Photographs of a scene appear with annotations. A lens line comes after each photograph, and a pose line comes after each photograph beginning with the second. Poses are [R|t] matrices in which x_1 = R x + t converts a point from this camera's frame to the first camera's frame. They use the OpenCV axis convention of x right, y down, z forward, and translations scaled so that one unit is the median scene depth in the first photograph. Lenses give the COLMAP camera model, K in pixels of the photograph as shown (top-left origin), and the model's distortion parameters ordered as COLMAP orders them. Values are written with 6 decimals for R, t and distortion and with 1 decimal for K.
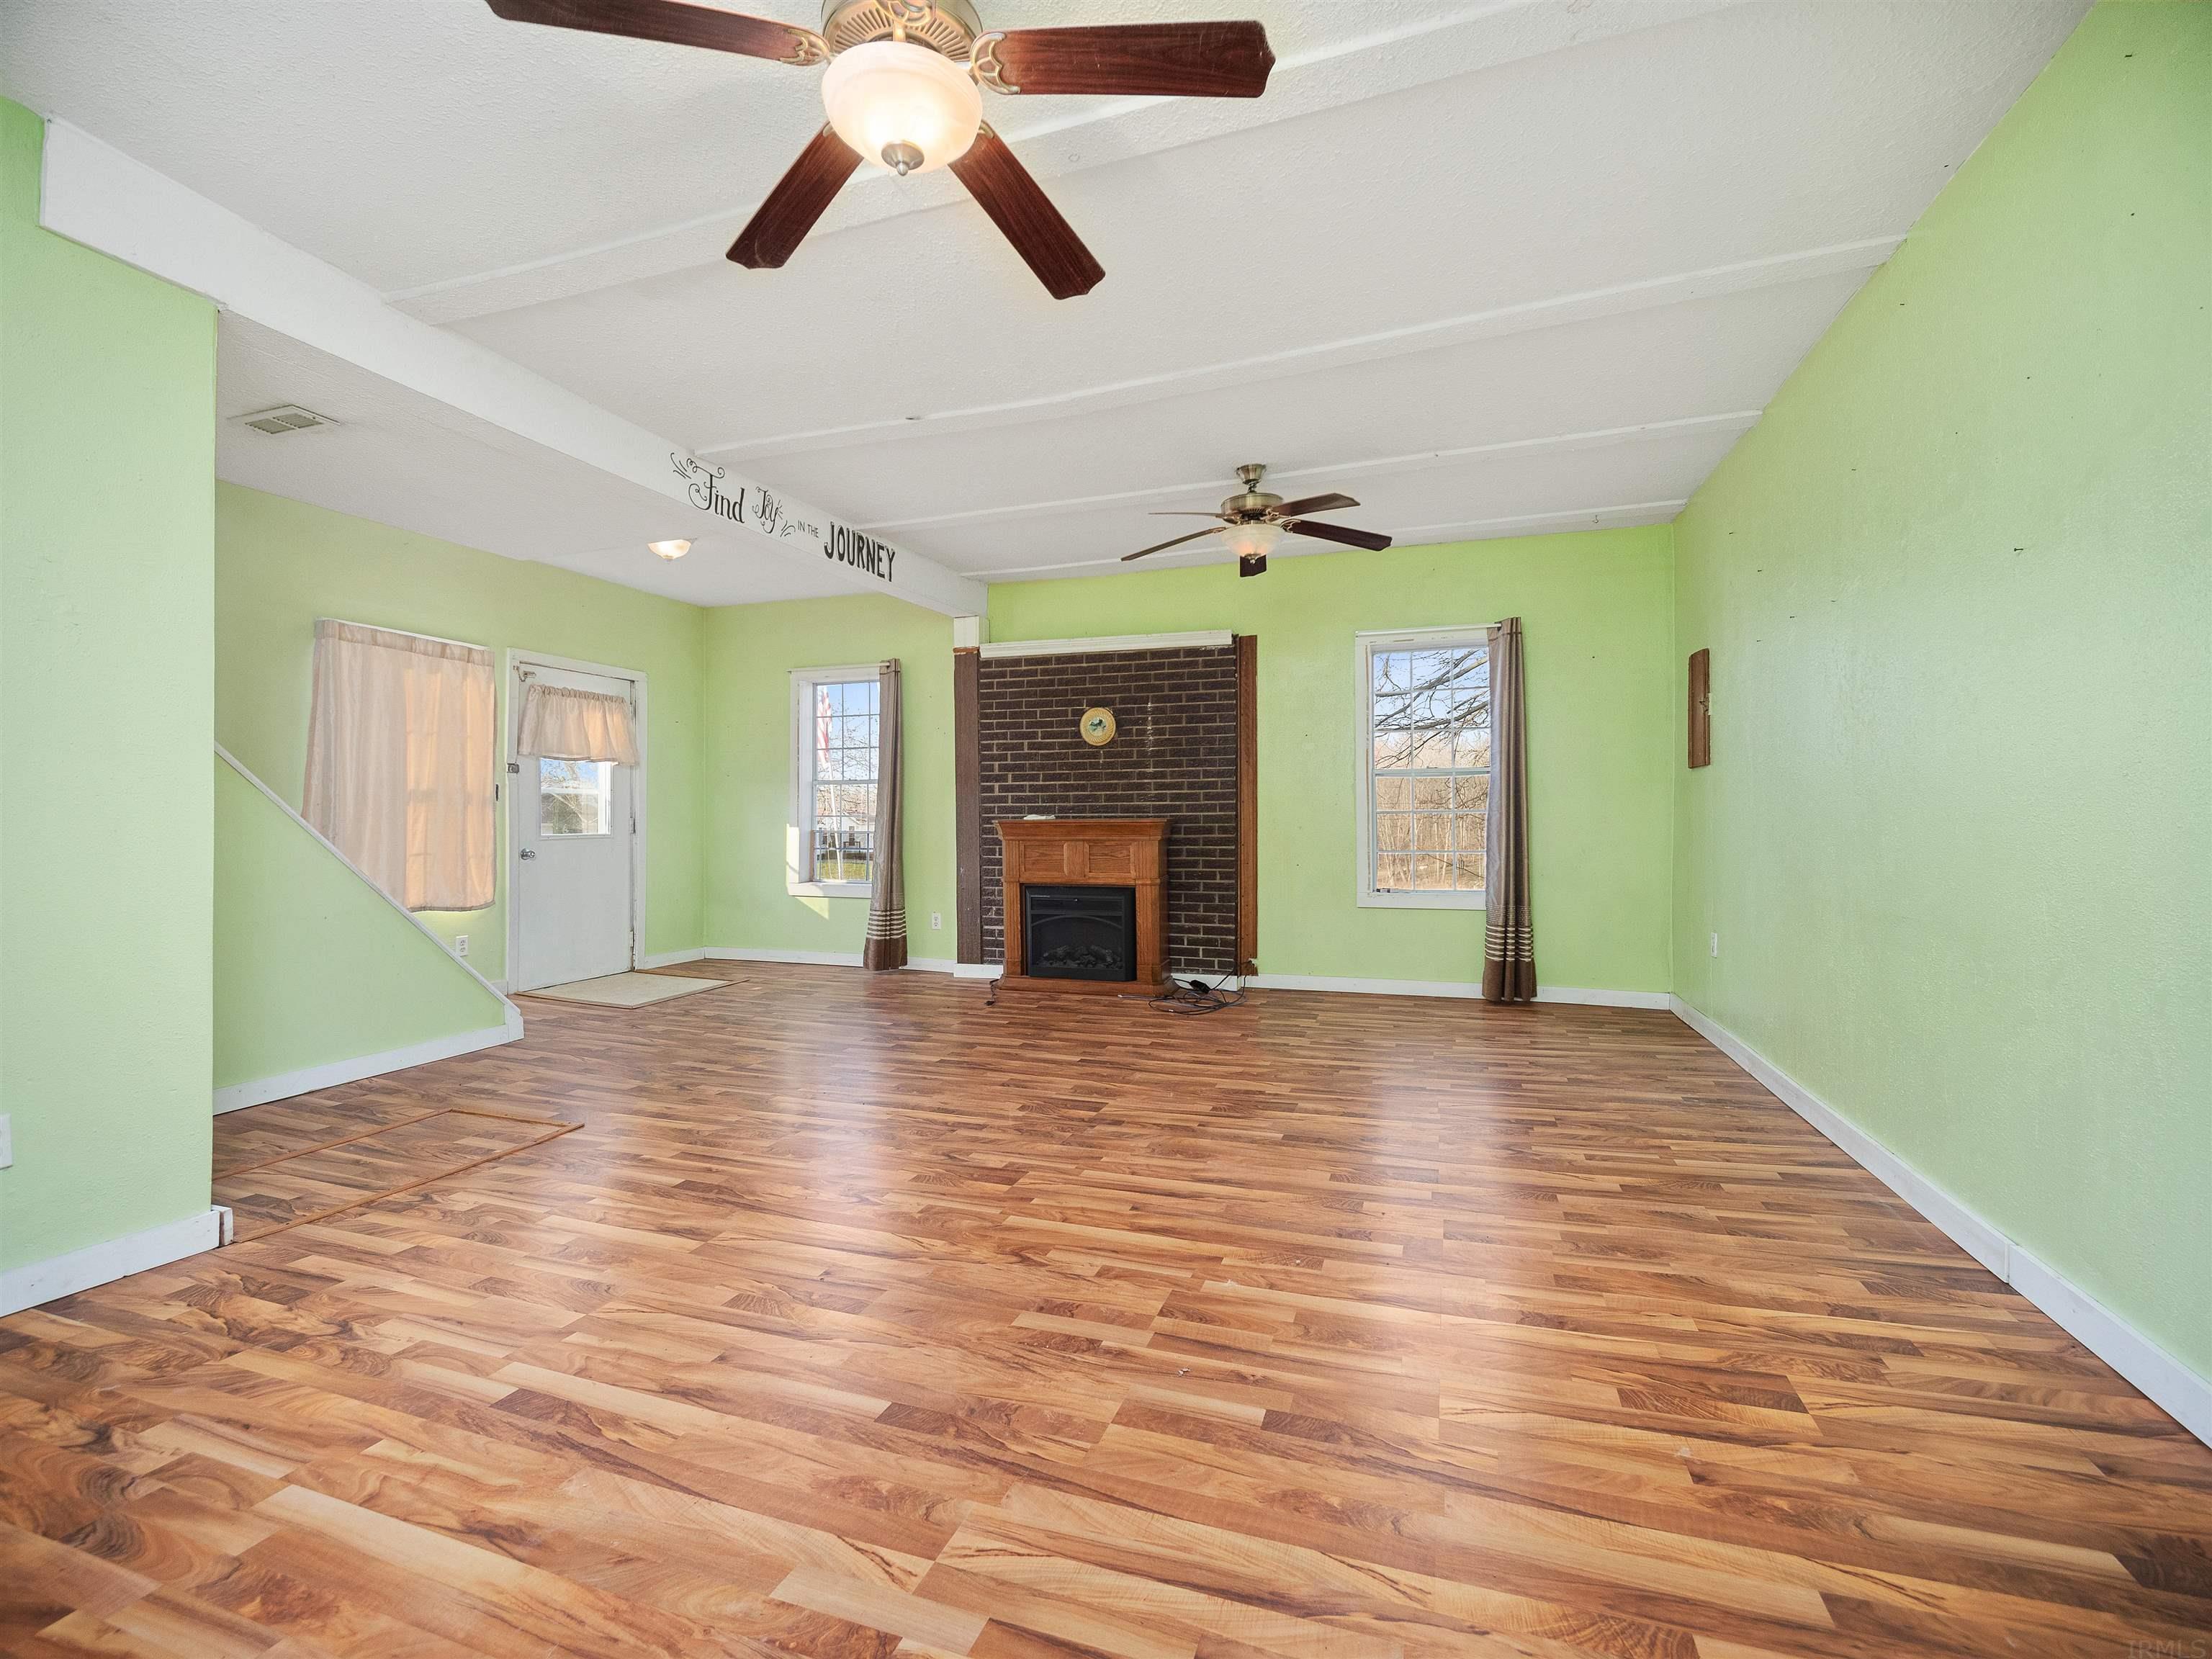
lens RADIAL K [[979.9, 0, 1106.7], [0, 979.9, 794.8], [0, 0, 1]] dist [-0.003355, -0.000856]
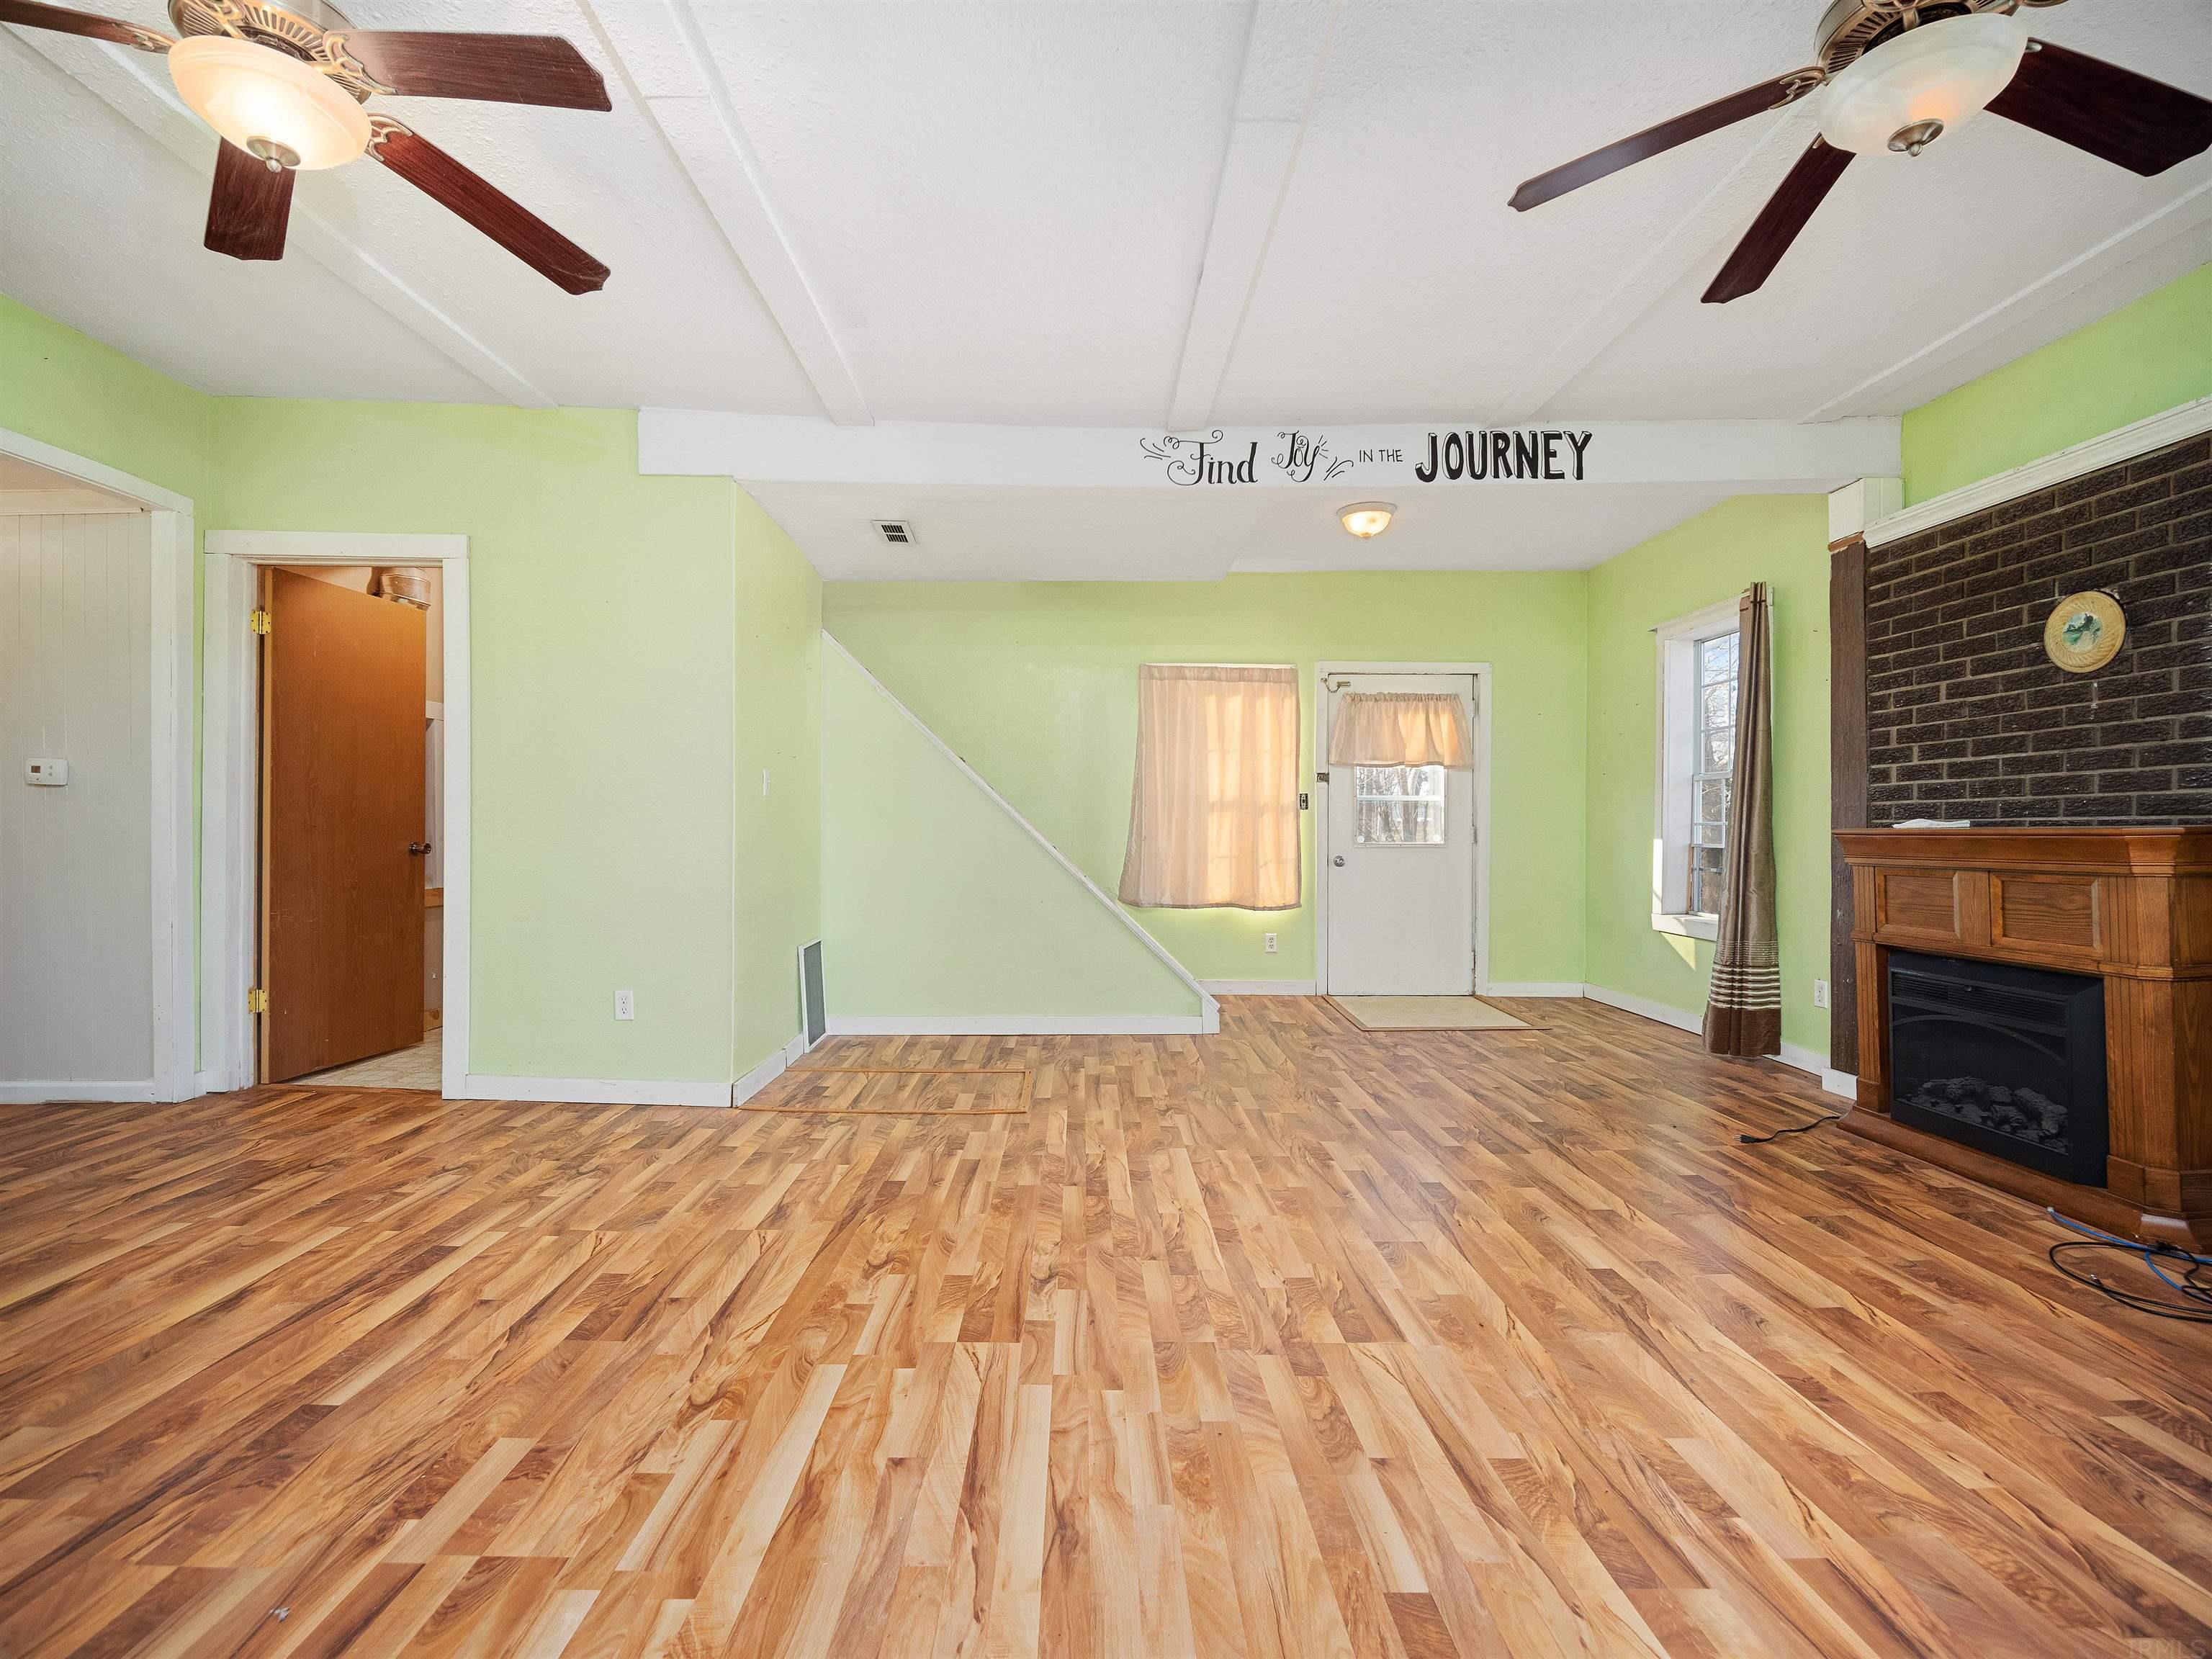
lens RADIAL K [[995.4, 0, 1103.7], [0, 995.4, 817.5], [0, 0, 1]] dist [-0.005392, -0.000468]
pose [[0.343683, -0.007957, -0.939052, 0.295293], [0.018277, 0.999831, -0.001783, 0.012808], [0.938908, -0.016550, 0.343770, 0.415135]]
